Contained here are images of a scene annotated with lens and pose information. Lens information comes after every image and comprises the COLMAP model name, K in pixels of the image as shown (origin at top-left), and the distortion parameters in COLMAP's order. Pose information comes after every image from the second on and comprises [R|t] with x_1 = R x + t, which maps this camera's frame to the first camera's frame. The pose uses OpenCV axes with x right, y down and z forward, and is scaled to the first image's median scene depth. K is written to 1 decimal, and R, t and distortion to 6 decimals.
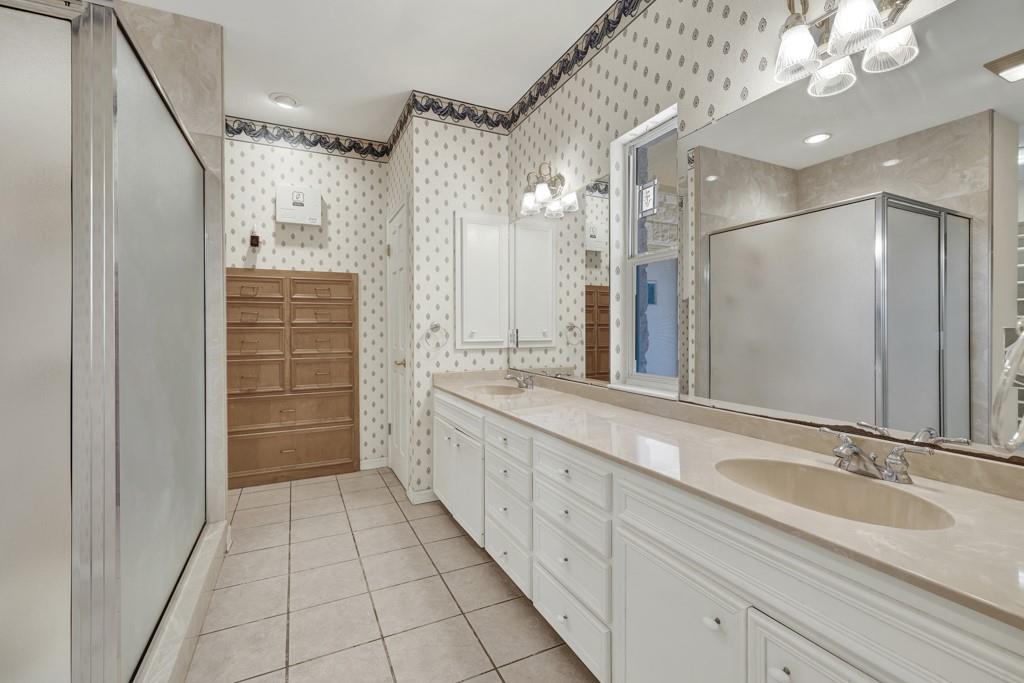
lens RADIAL K [[439.0, 0, 497.5], [0, 439.0, 328.5], [0, 0, 1]] dist [0.001084, -0.000044]
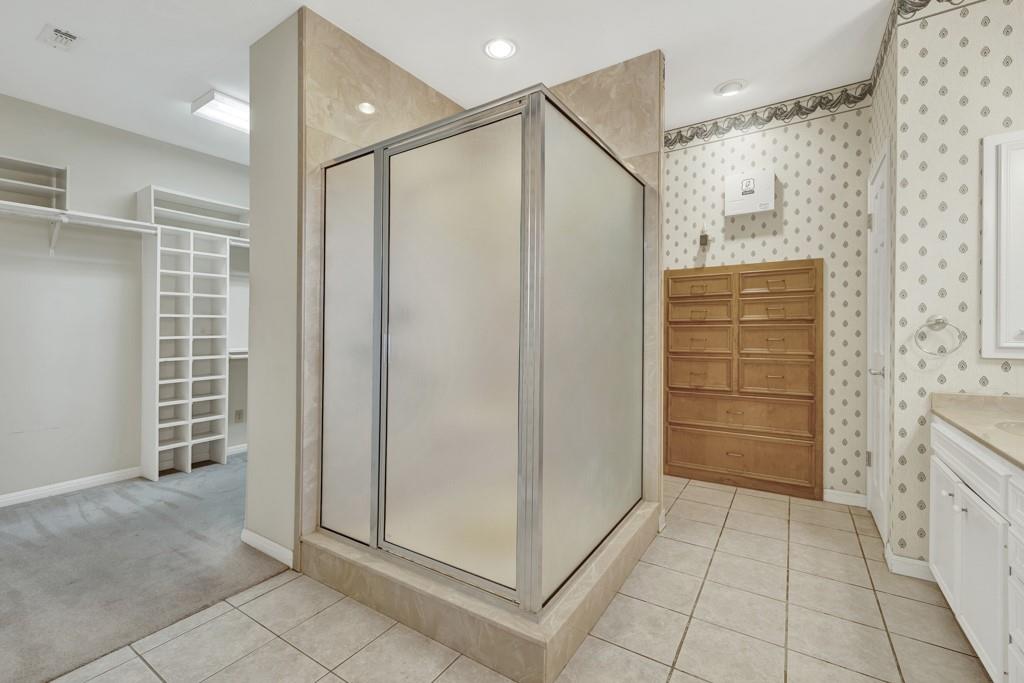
lens RADIAL K [[439.0, 0, 497.5], [0, 439.0, 328.5], [0, 0, 1]] dist [0.001084, -0.000044]
pose [[0.512050, -0.000168, -0.858955, 0.077611], [0.005814, 0.999978, 0.003270, -0.001076], [0.858936, -0.006668, 0.512040, 0.070008]]
